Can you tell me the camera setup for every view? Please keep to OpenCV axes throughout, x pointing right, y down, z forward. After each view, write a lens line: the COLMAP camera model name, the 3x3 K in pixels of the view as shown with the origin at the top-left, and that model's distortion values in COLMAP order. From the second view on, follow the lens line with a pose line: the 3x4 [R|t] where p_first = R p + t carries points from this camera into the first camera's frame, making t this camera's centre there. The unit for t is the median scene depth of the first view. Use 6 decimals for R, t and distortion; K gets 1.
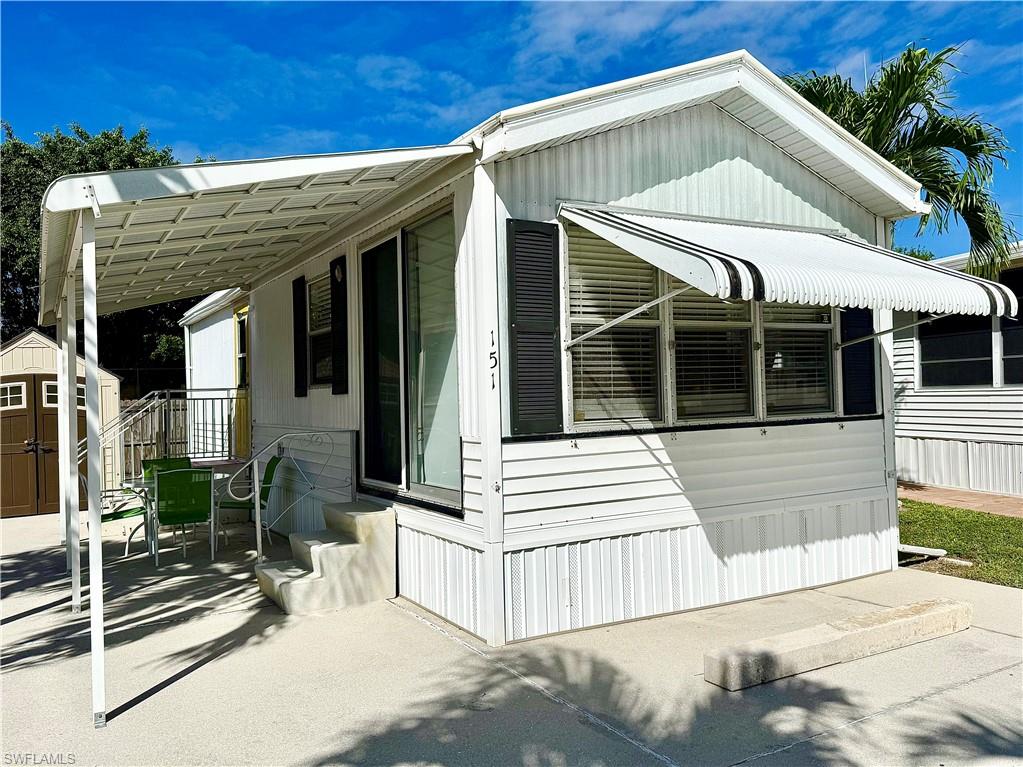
lens RADIAL K [[799.3, 0, 511.5], [0, 799.3, 383.5], [0, 0, 1]] dist [0.124818, -0.243881]
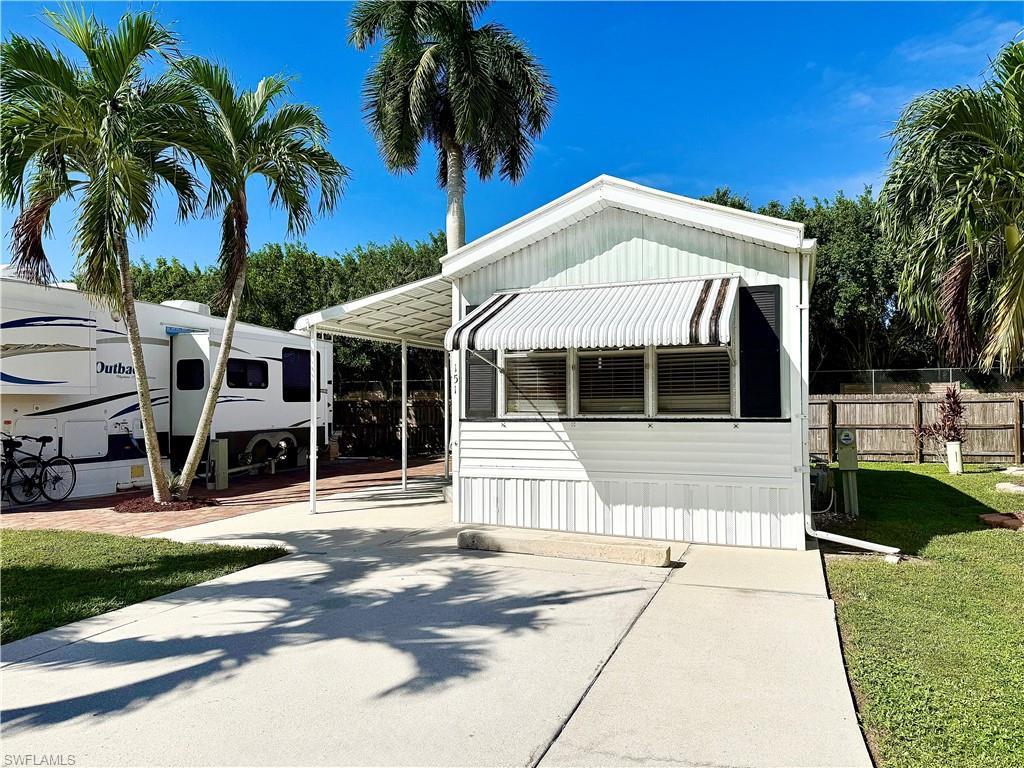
lens RADIAL K [[709.0, 0, 497.0], [0, 709.0, 391.9], [0, 0, 1]] dist [0.034591, -0.003477]
pose [[0.606243, 0.010109, -0.795215, 1.235834], [0.001367, 0.999904, 0.013754, -0.018965], [0.795278, -0.009425, 0.606171, 0.016862]]
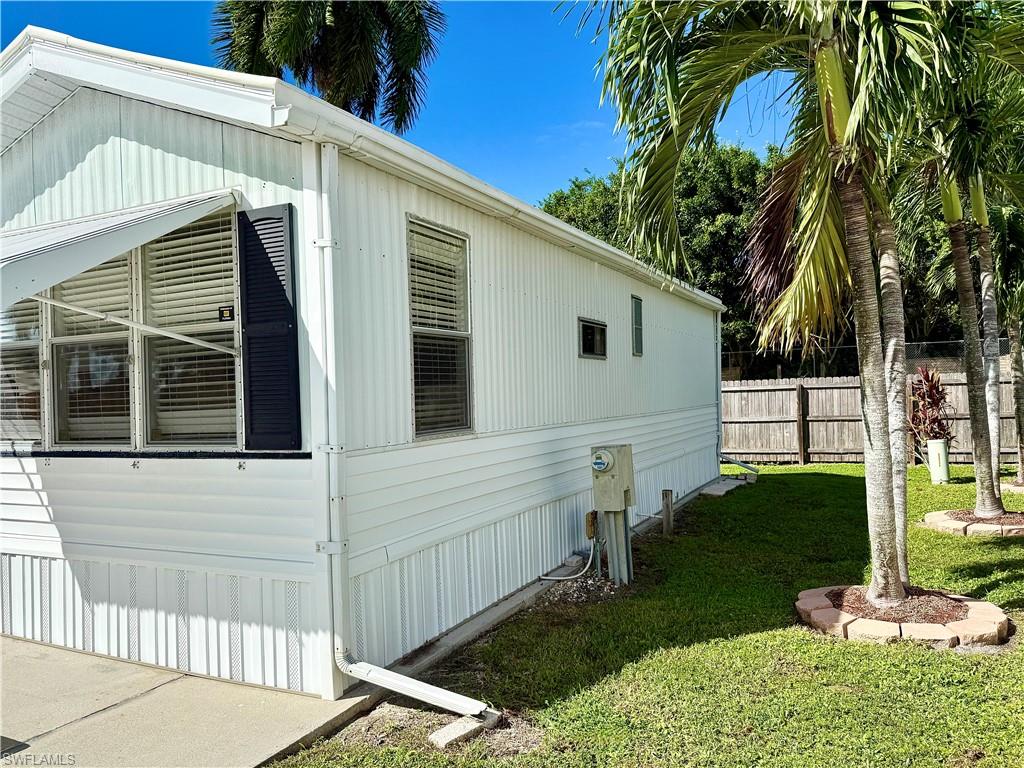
lens RADIAL K [[764.1, 0, 512.0], [0, 764.1, 384.0], [0, 0, 1]] dist [-0.000541, -0.003891]
pose [[0.560650, 0.001454, -0.828052, 1.250153], [0.029332, 0.999336, 0.021615, -0.028860], [0.827533, -0.036407, 0.560235, 0.949892]]
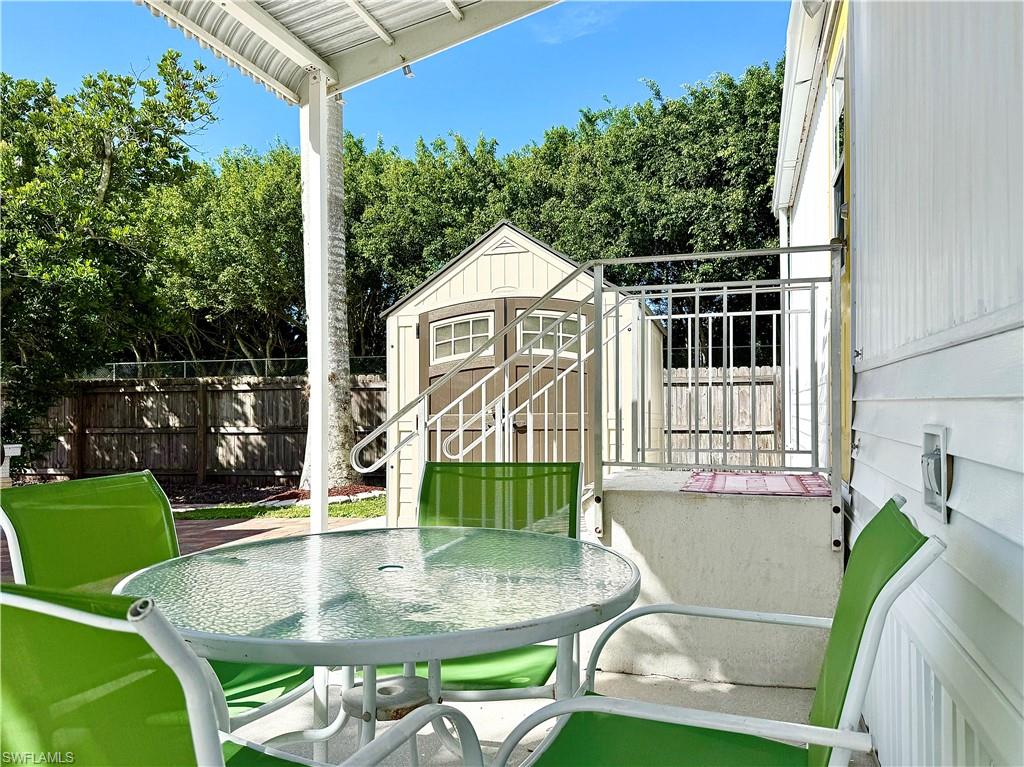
lens RADIAL K [[764.1, 0, 512.0], [0, 764.1, 383.5], [0, 0, 1]] dist [-0.000541, -0.003891]
pose [[0.673253, 0.000929, -0.739412, -0.383154], [0.003537, 0.999984, 0.004477, 0.104044], [0.739404, -0.005630, 0.673238, 1.359135]]
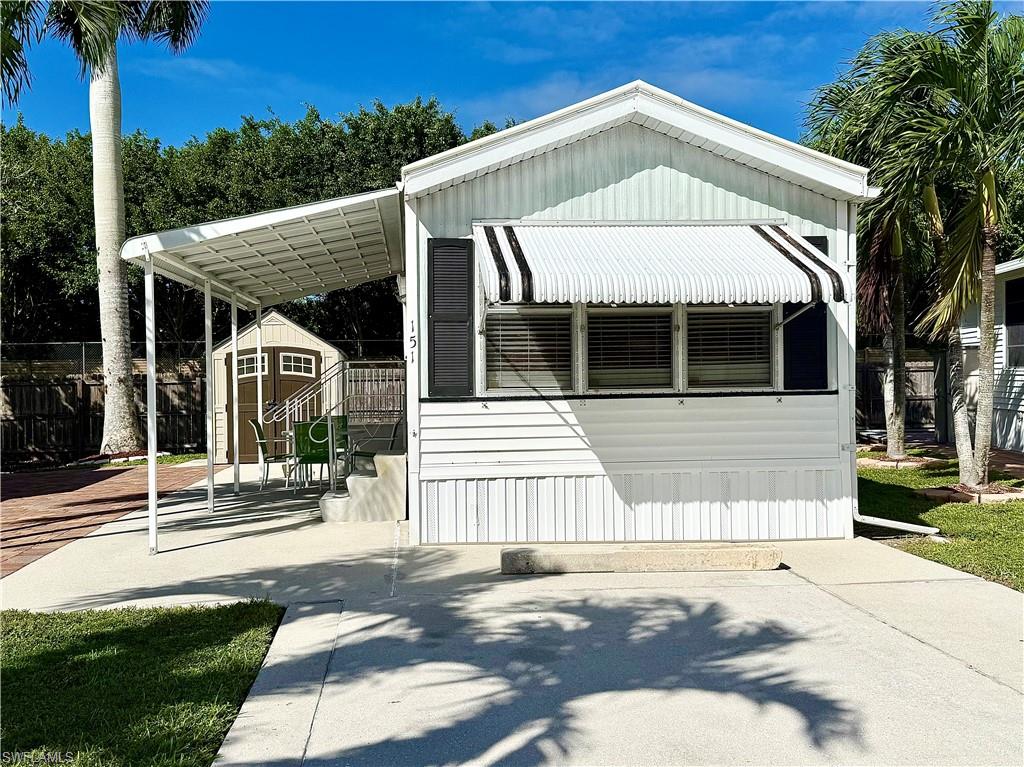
lens RADIAL K [[994.0, 0, 512.0], [0, 994.0, 383.5], [0, 0, 1]] dist [0.106016, -0.000904]
pose [[0.912056, 0.017939, -0.409673, 0.726237], [-0.005641, 0.999497, 0.031207, -0.010570], [0.410027, -0.026152, 0.911698, -0.435636]]
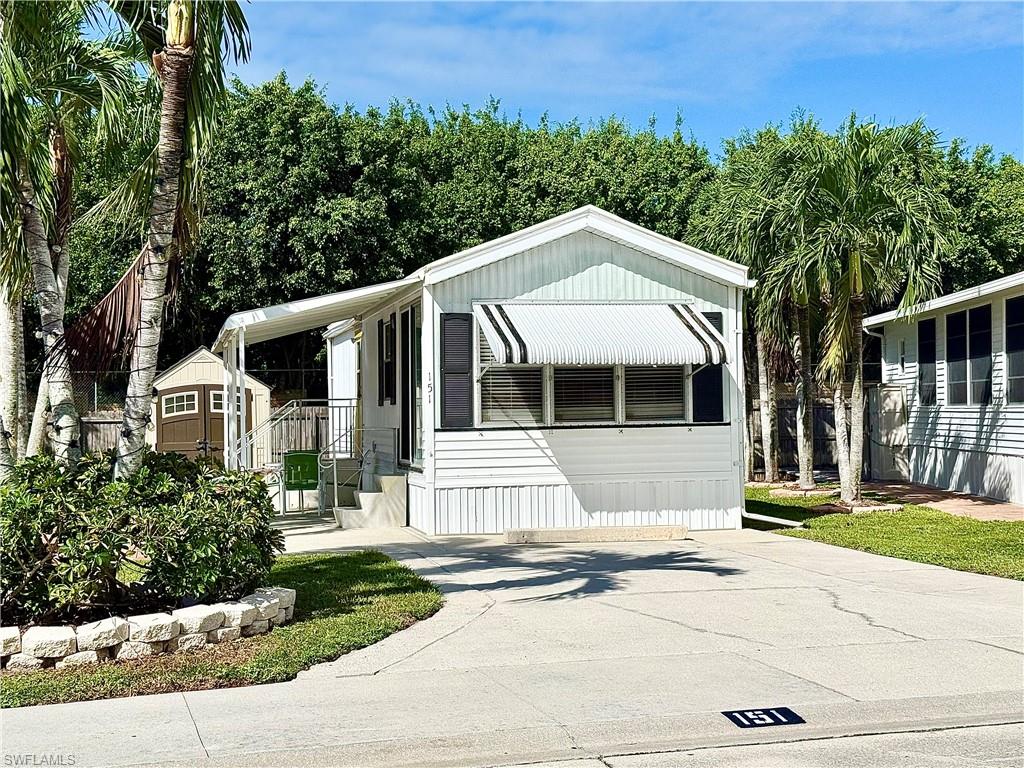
lens RADIAL K [[1510.7, 0, 512.0], [0, 1510.7, 384.0], [0, 0, 1]] dist [0.026037, 0.028820]
pose [[0.952076, 0.006309, -0.305796, 1.096153], [-0.006062, 0.999980, 0.001758, -0.040196], [0.305801, 0.000180, 0.952096, -2.057412]]
